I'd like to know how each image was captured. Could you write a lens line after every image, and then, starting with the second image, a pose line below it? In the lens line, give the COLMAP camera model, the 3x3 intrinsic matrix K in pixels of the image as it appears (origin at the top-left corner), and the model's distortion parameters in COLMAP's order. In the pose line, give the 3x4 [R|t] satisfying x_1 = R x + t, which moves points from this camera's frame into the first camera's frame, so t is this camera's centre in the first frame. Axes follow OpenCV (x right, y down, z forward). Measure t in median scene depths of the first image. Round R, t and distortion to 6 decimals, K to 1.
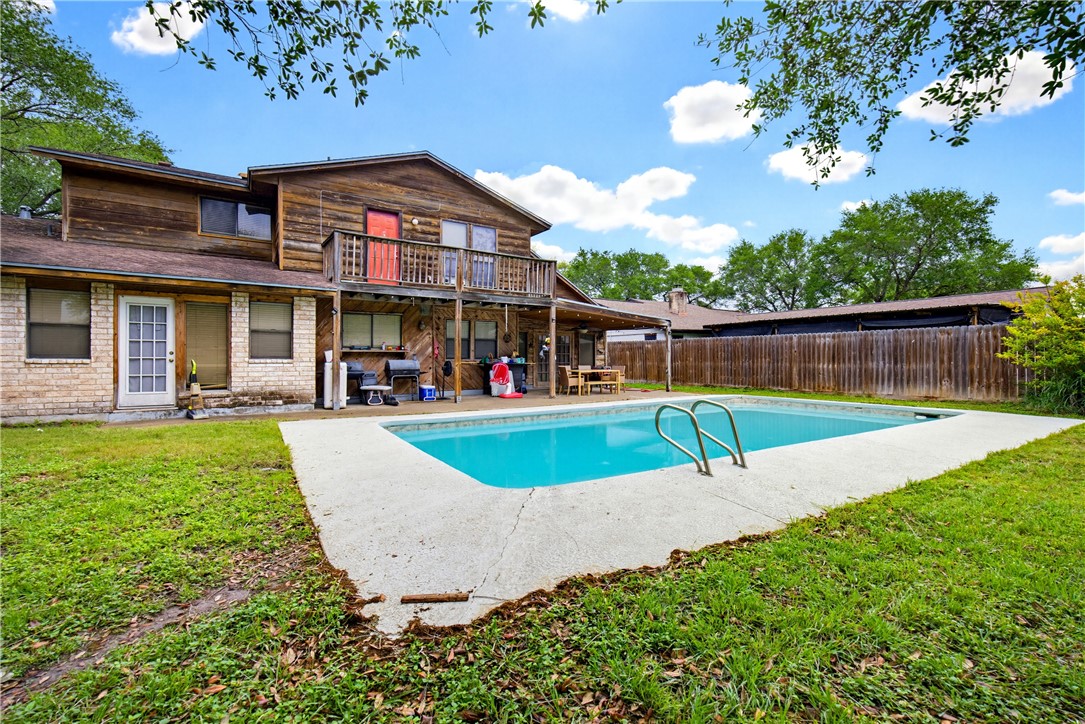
lens RADIAL K [[448.7, 0, 539.7], [0, 448.7, 360.7], [0, 0, 1]] dist [0.002647, 0.000251]
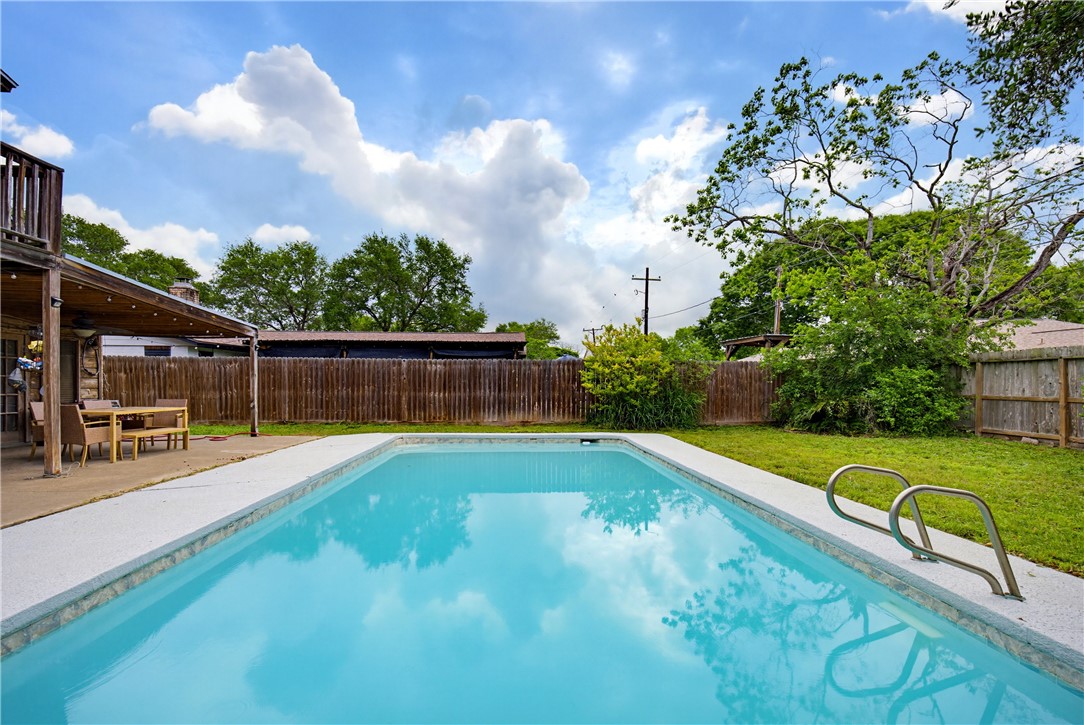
lens RADIAL K [[482.0, 0, 529.9], [0, 482.0, 383.7], [0, 0, 1]] dist [0.005887, 0.000359]
pose [[0.506148, 0.004864, 0.862433, -0.131970], [-0.001717, 0.999988, -0.004632, -0.006728], [-0.862445, 0.000864, 0.506150, 0.318773]]
